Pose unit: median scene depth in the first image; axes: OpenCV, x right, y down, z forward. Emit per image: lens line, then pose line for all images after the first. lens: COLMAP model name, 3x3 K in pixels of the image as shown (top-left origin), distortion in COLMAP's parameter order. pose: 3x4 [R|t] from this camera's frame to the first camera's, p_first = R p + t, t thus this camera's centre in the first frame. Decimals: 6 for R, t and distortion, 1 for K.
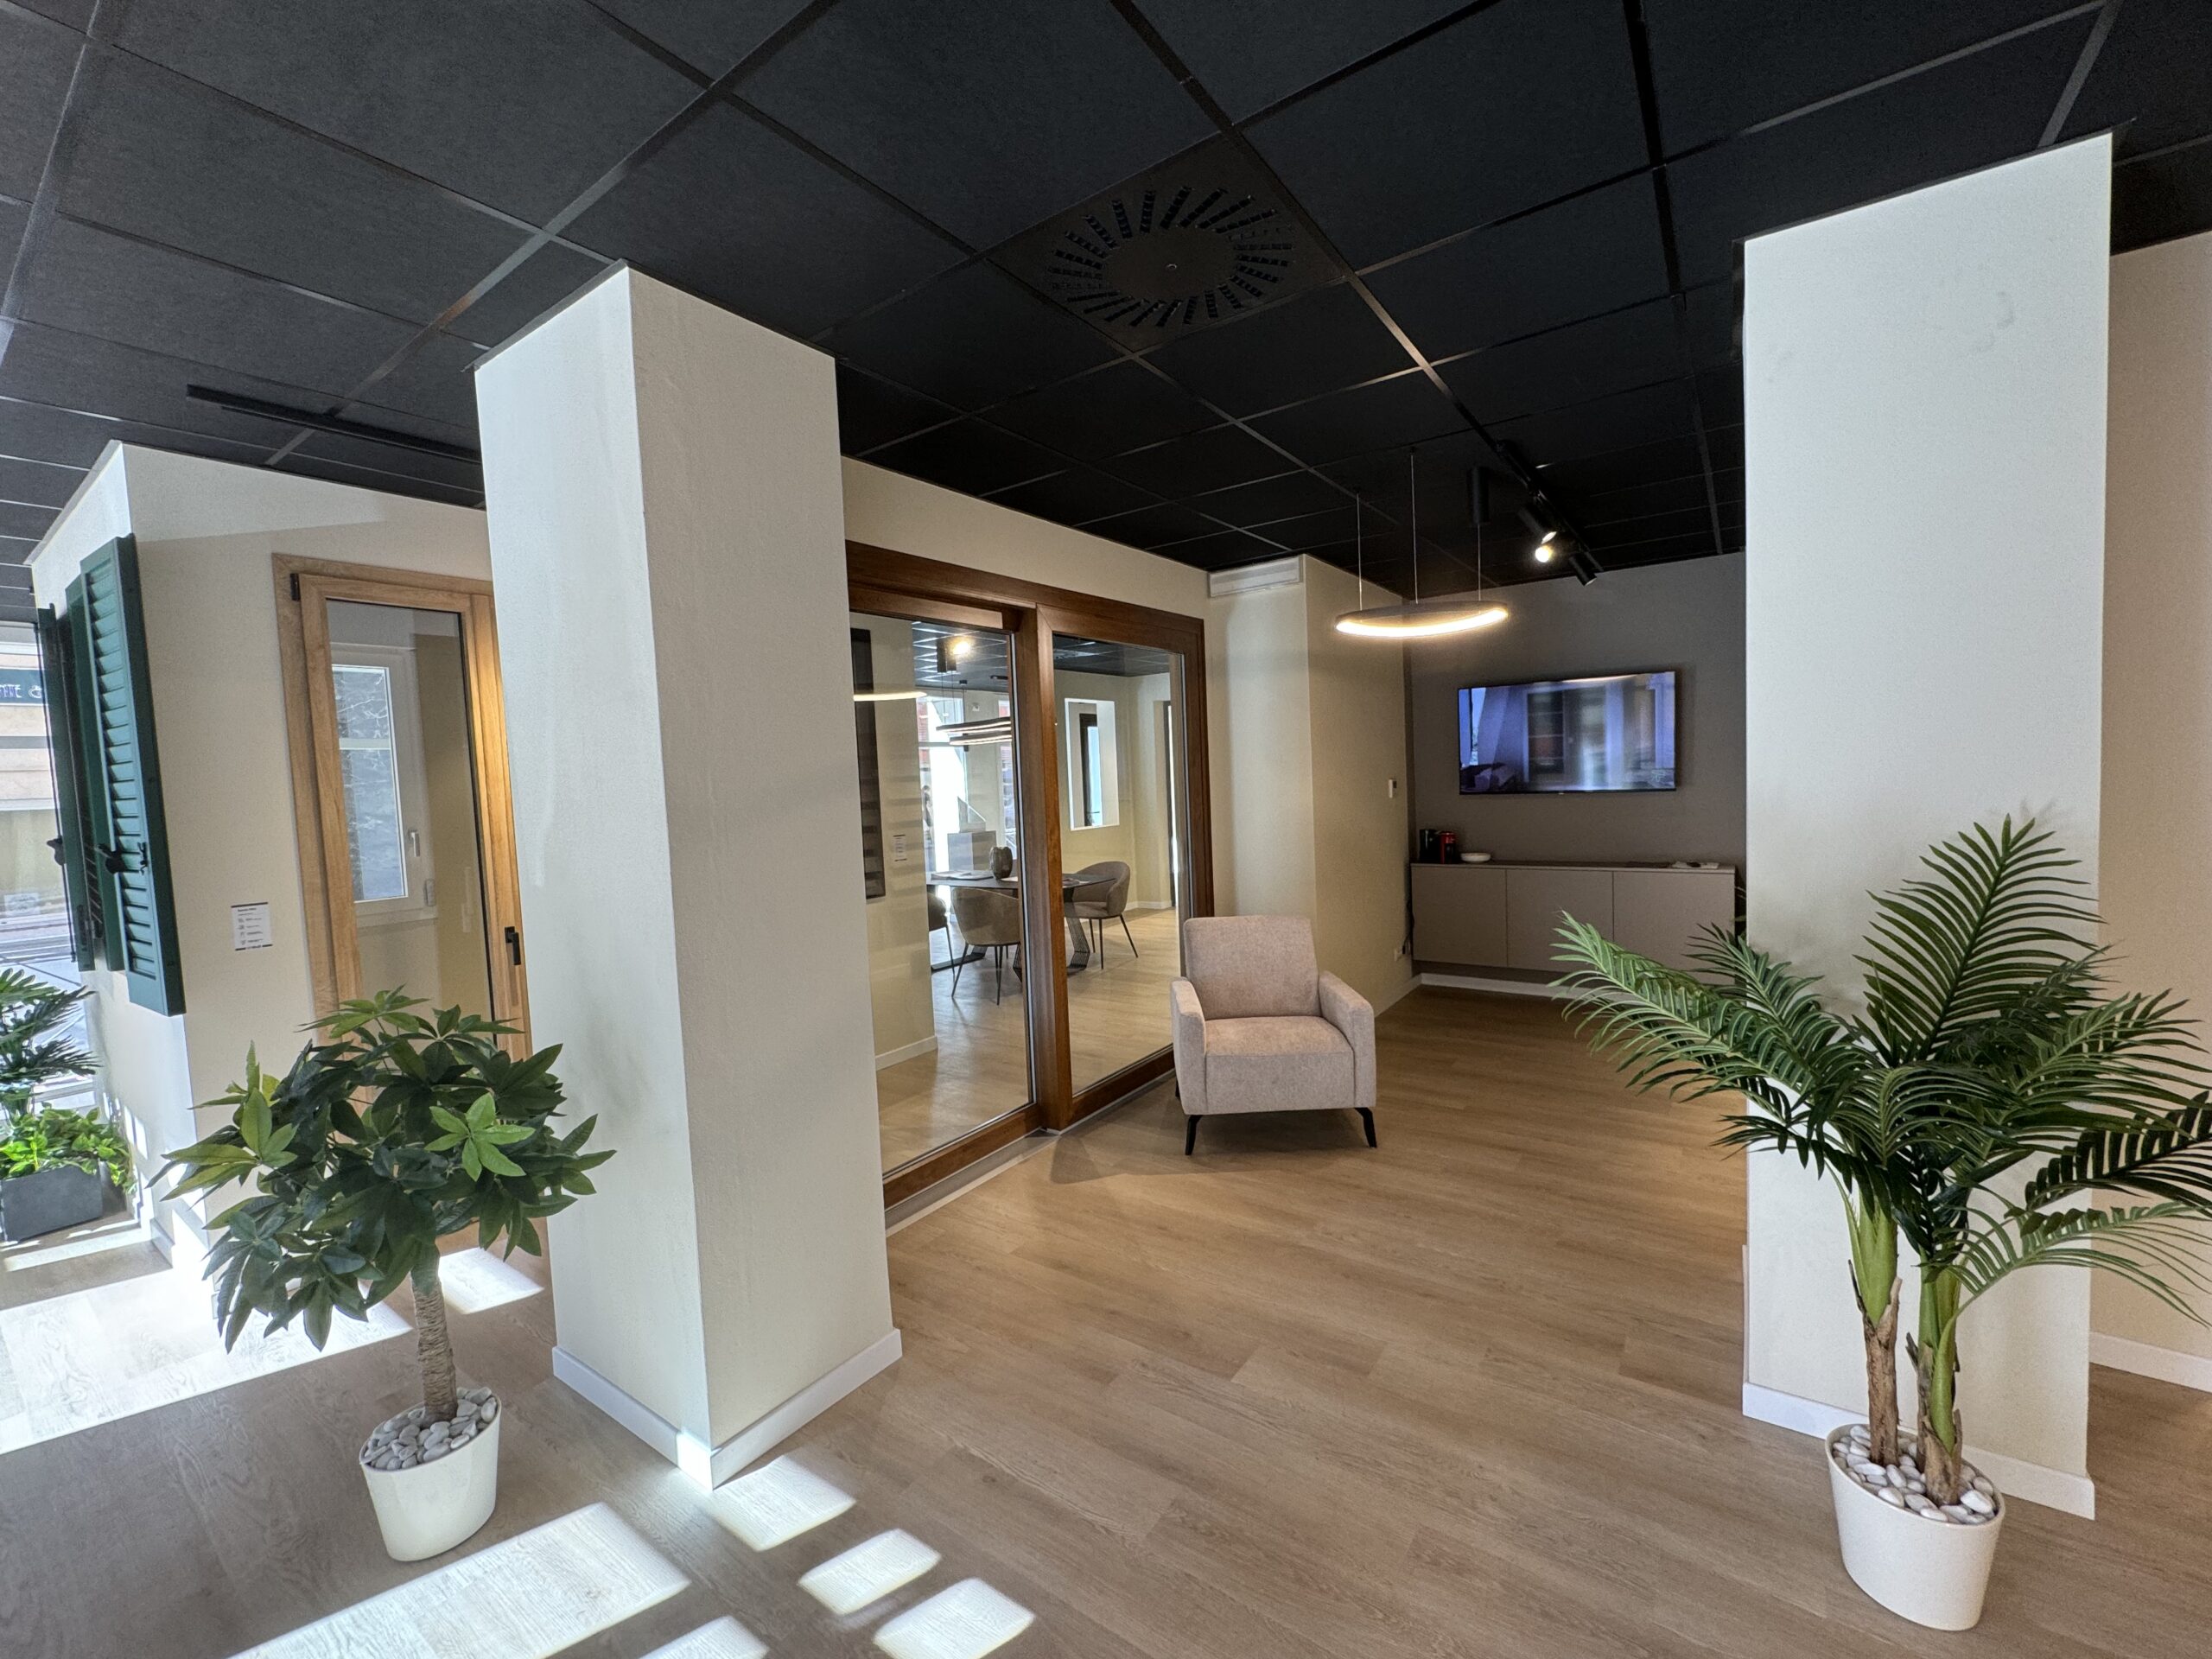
lens RADIAL K [[904.8, 0, 1103.6], [0, 904.8, 827.7], [0, 0, 1]] dist [-0.002676, 0.000001]
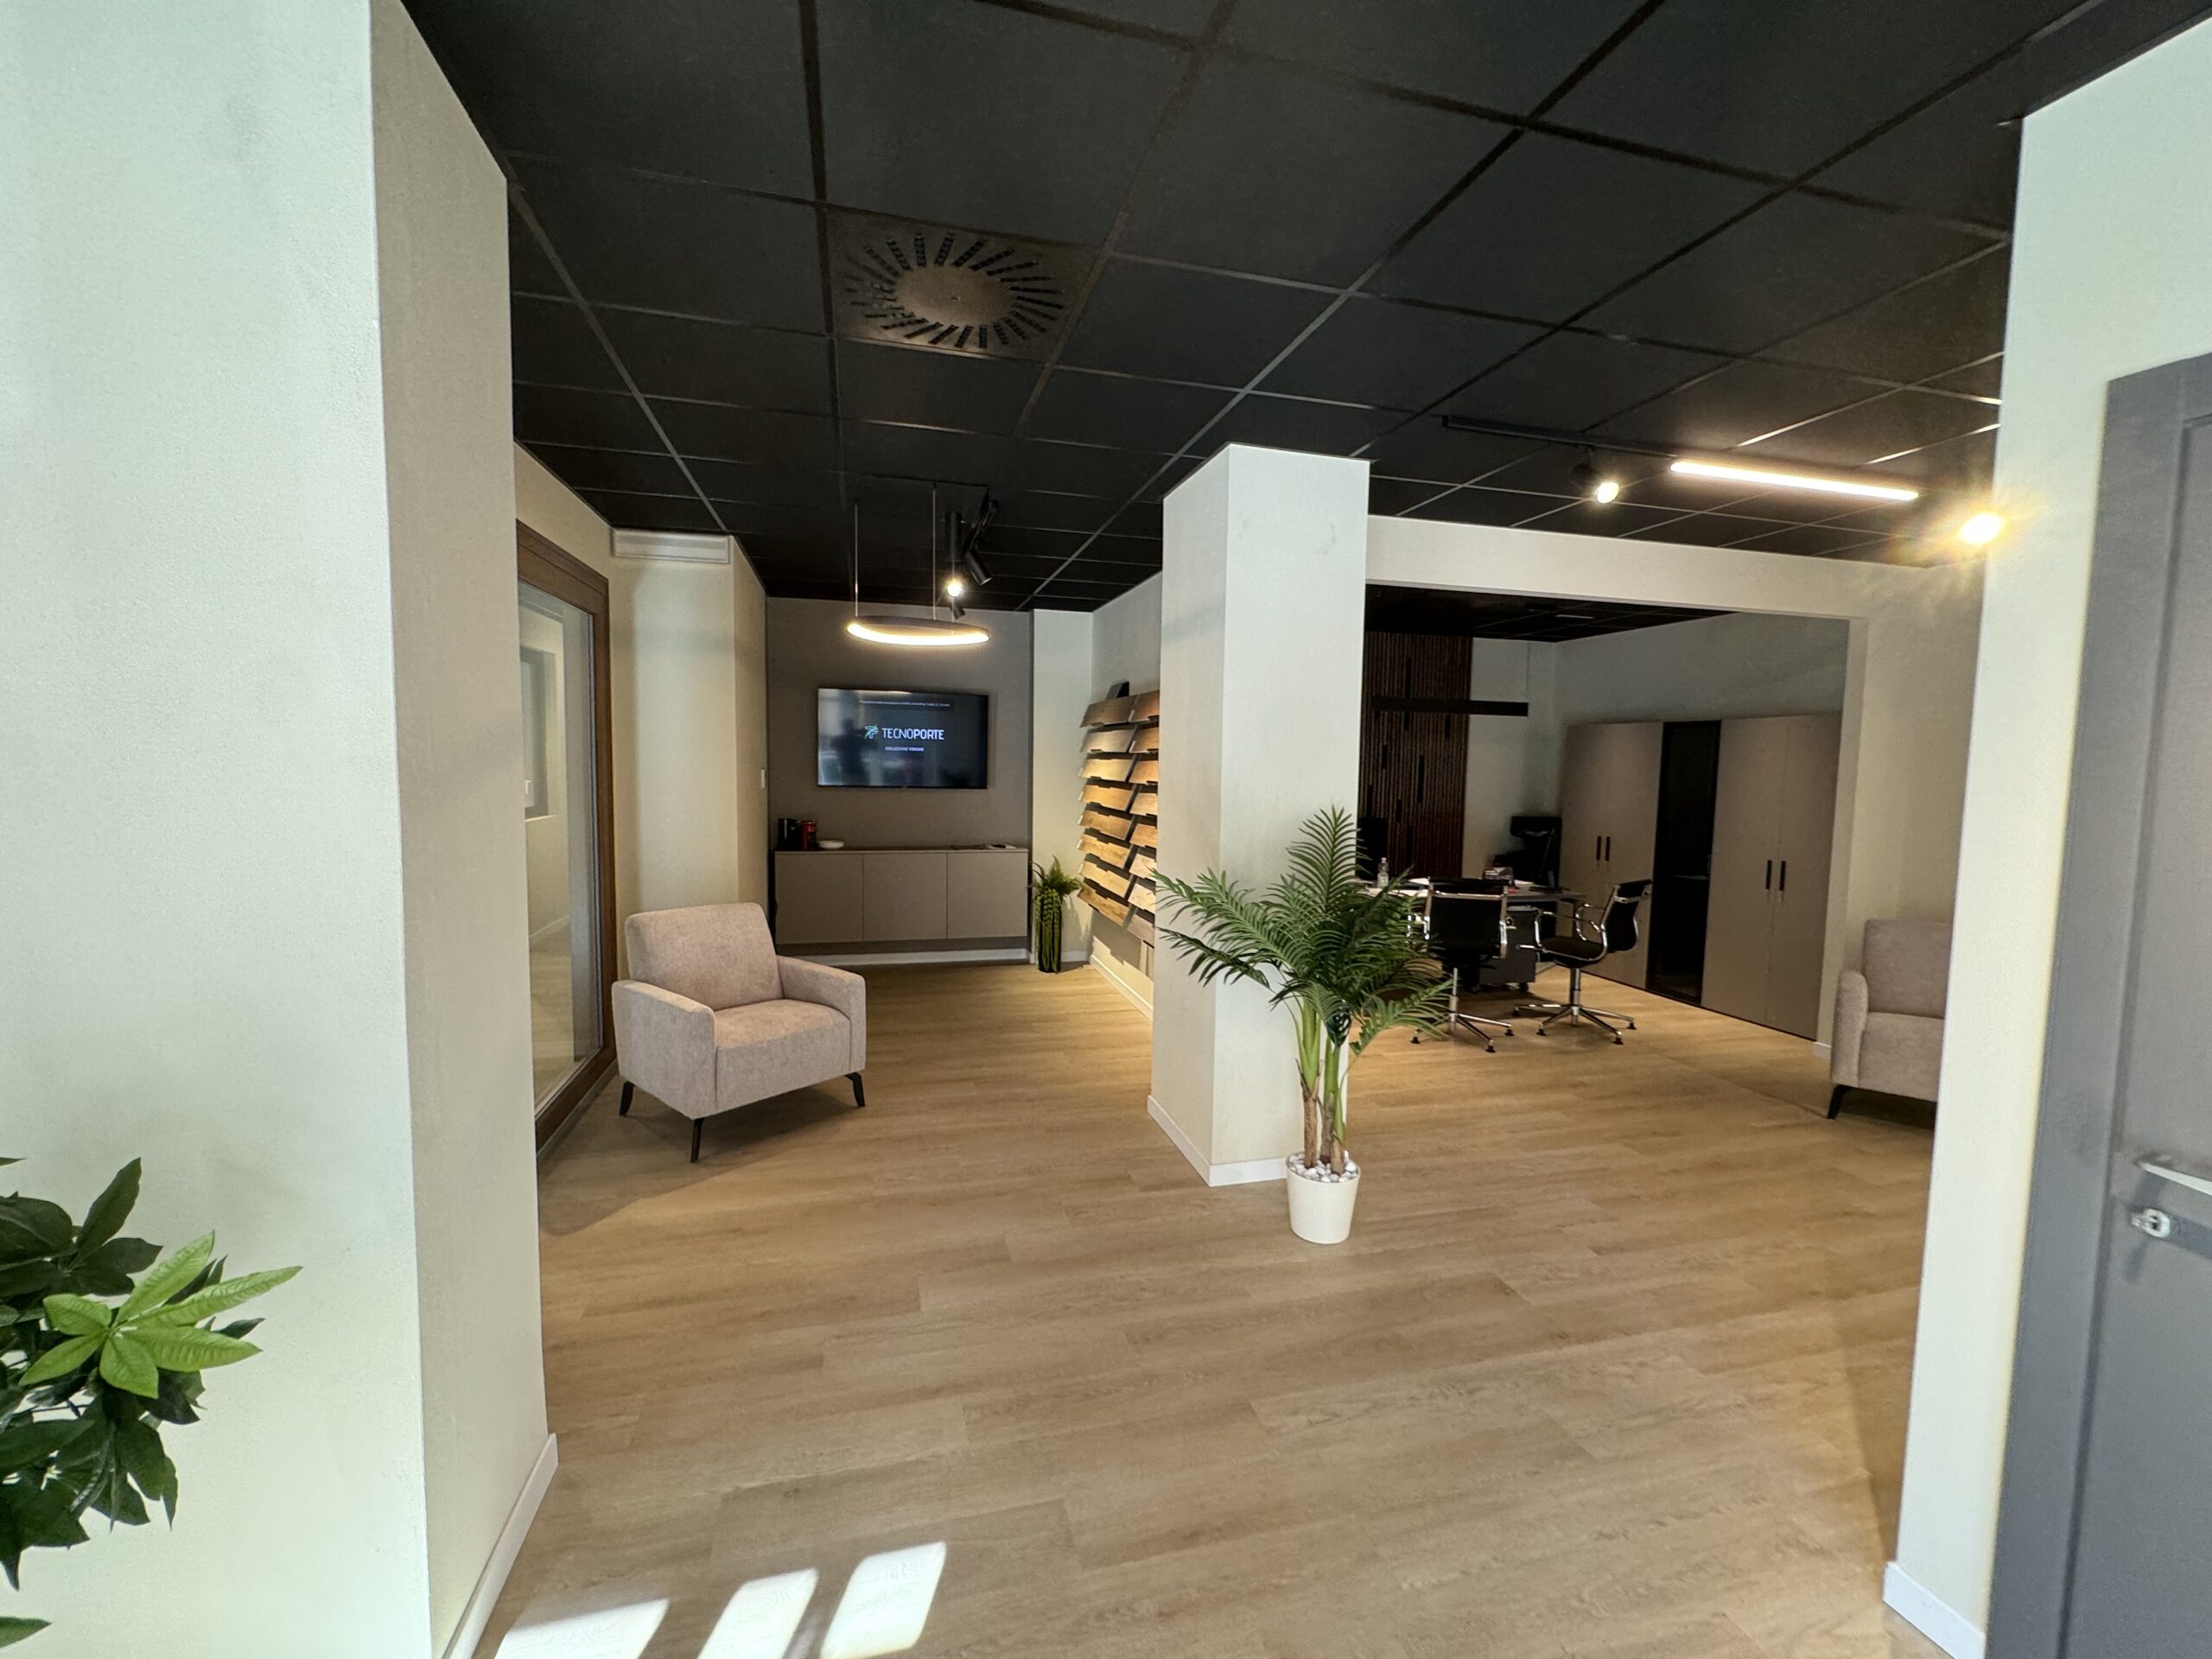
lens RADIAL K [[904.8, 0, 1103.6], [0, 904.8, 827.7], [0, 0, 1]] dist [-0.002676, 0.000001]
pose [[0.635980, -0.002107, 0.771702, -0.377709], [-0.001062, 0.999993, 0.003606, 0.013455], [-0.771704, -0.003114, 0.635974, 0.088185]]
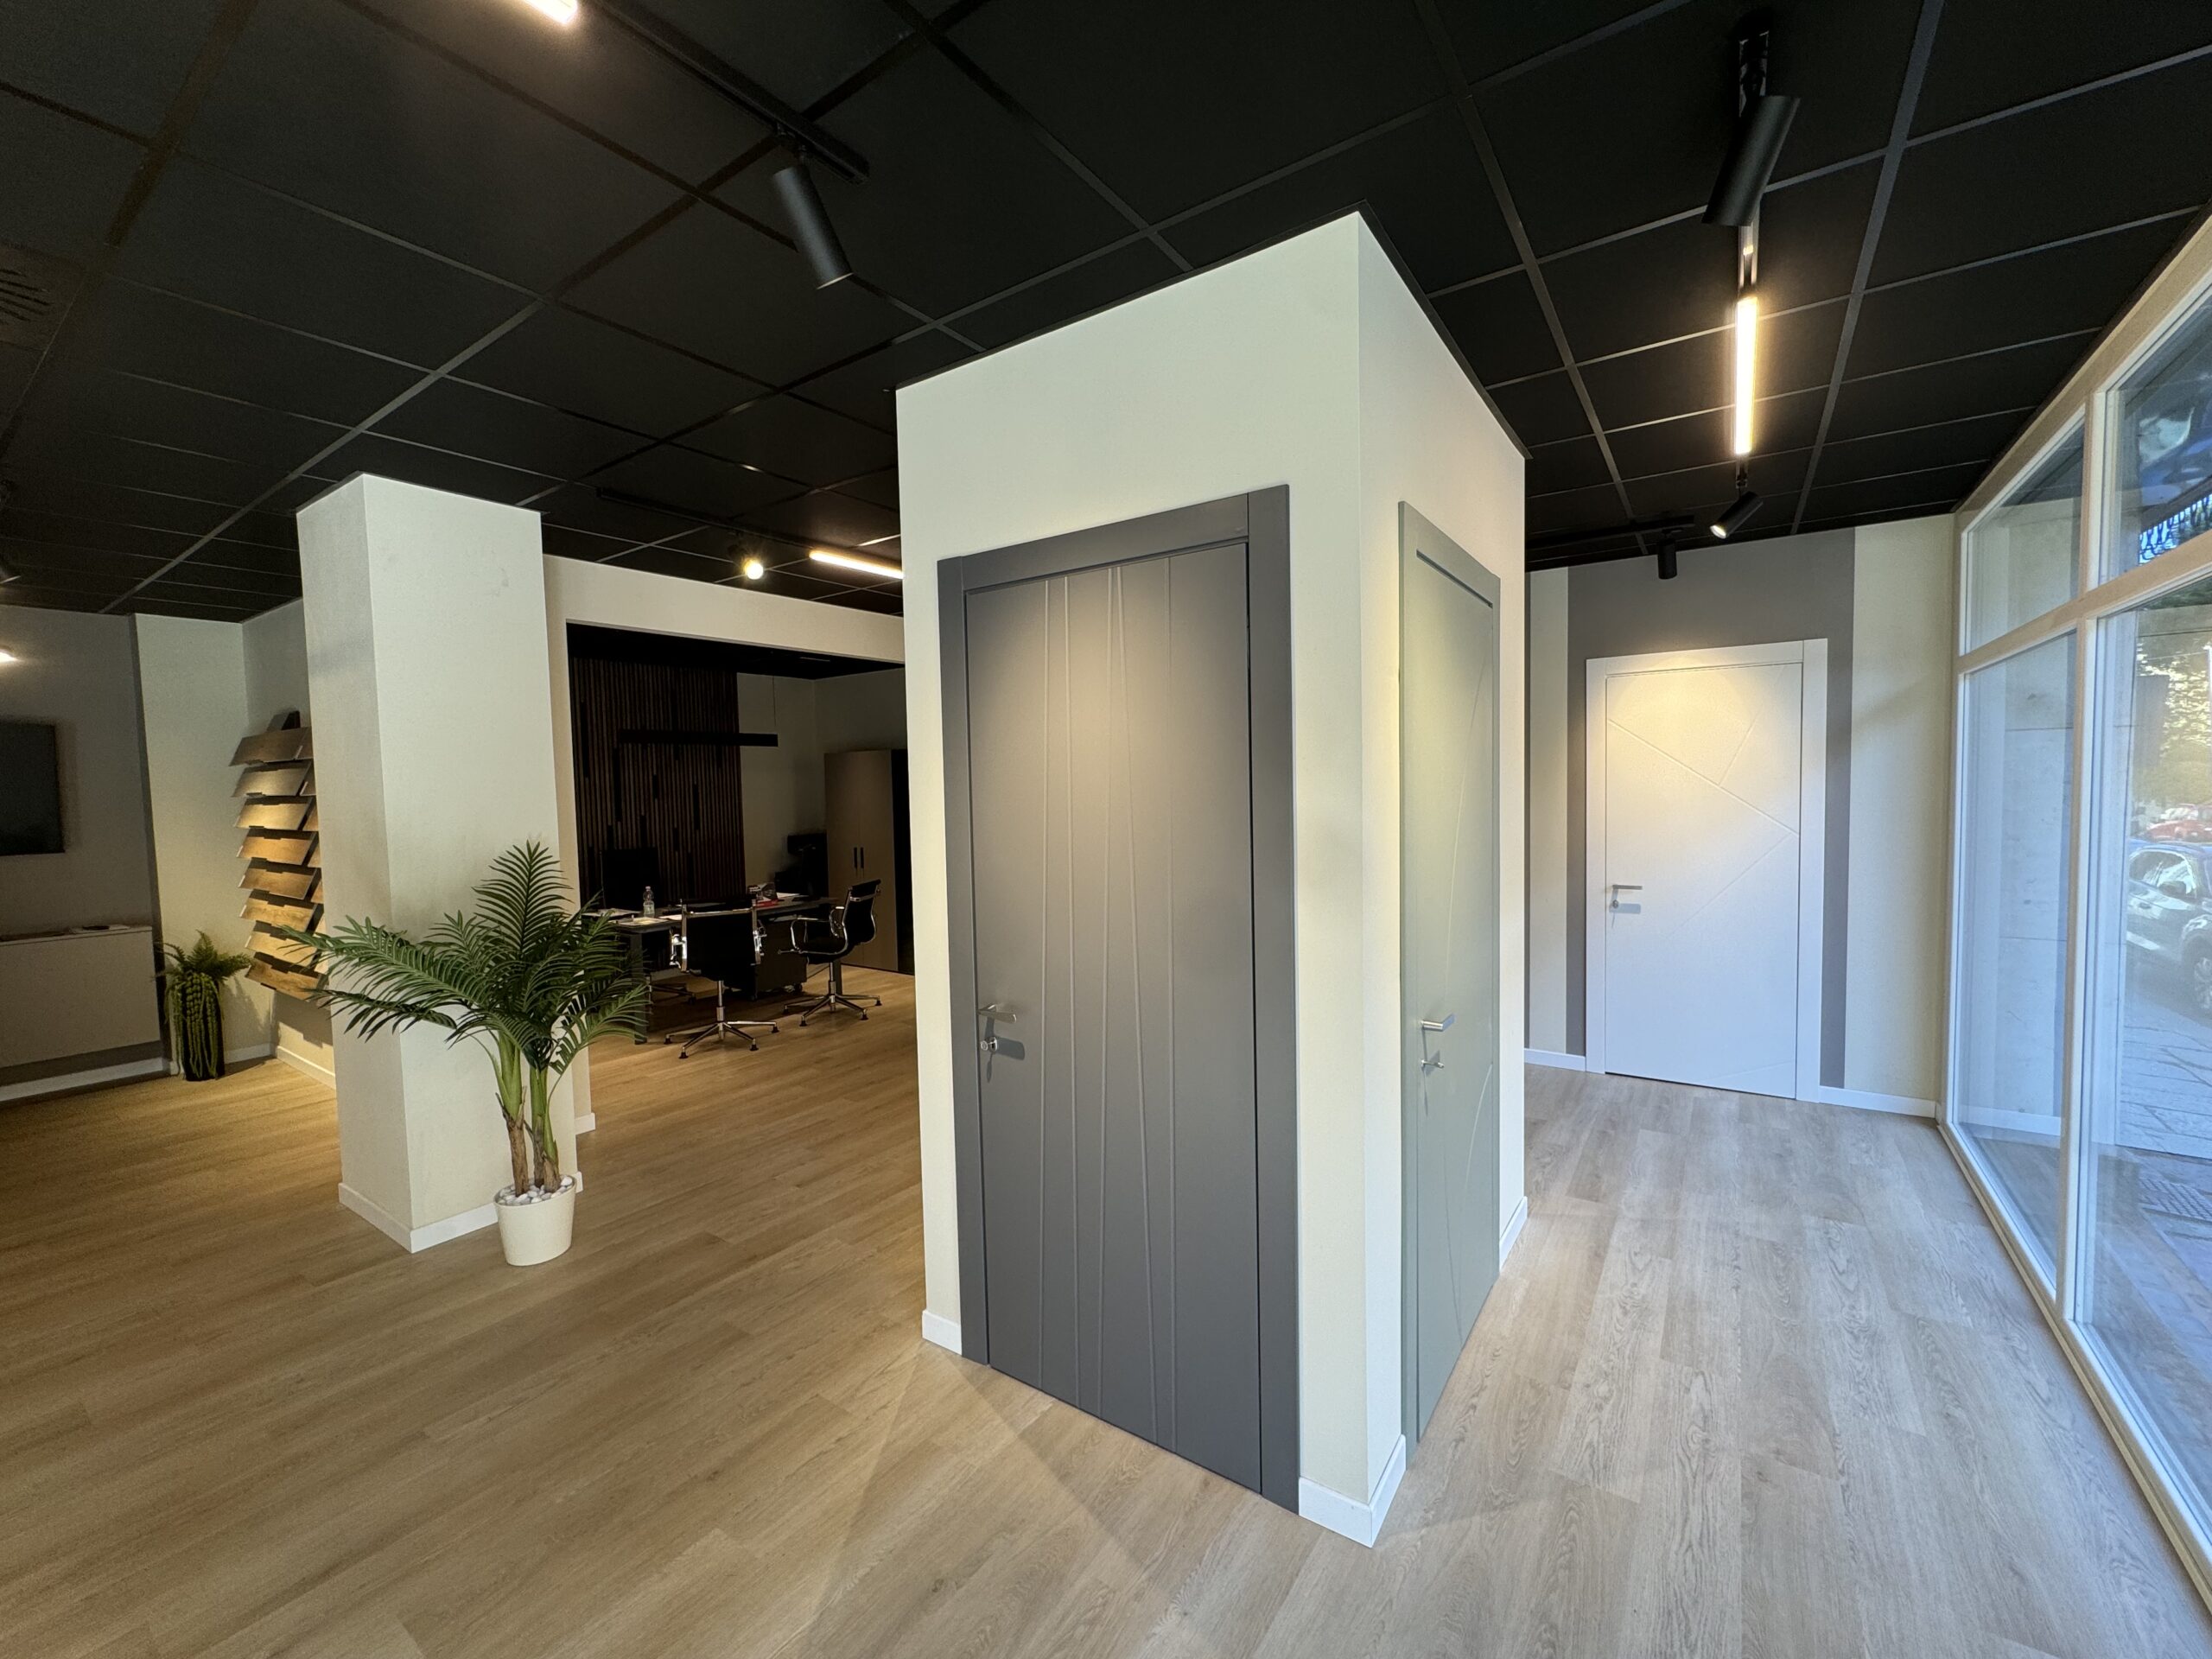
lens RADIAL K [[904.8, 0, 1103.6], [0, 904.8, 827.7], [0, 0, 1]] dist [-0.002676, 0.000001]
pose [[-0.008205, -0.005833, 0.999949, -0.473308], [0.082648, 0.996558, 0.006492, 0.024401], [-0.996545, 0.082697, -0.007695, -0.106996]]
